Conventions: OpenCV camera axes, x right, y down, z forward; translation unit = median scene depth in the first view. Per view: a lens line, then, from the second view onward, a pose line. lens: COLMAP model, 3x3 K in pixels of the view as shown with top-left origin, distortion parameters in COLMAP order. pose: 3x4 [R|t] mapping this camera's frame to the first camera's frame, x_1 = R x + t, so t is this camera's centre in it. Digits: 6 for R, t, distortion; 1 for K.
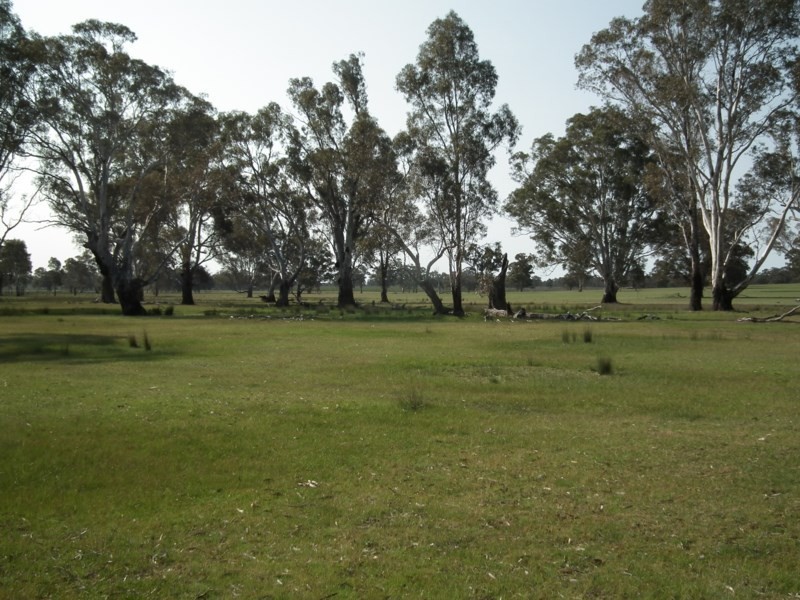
lens RADIAL K [[906.9, 0, 407.3], [0, 906.9, 298.0], [0, 0, 1]] dist [-0.003851, 0.006230]
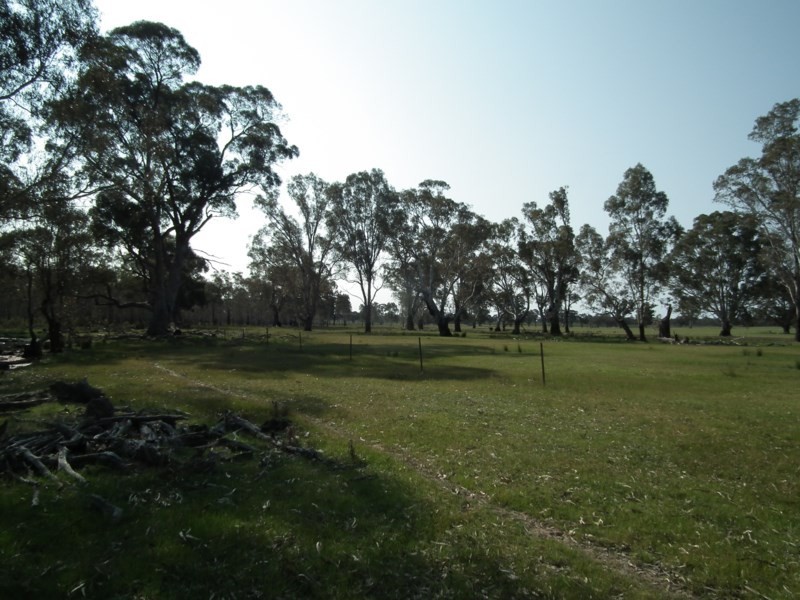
lens RADIAL K [[551.0, 0, 398.7], [0, 551.0, 309.7], [0, 0, 1]] dist [-0.001901, -0.004619]
pose [[0.957241, 0.006701, -0.289214, -0.070294], [-0.016885, 0.999322, -0.032732, 0.002094], [0.288798, 0.036216, 0.956705, -0.100744]]
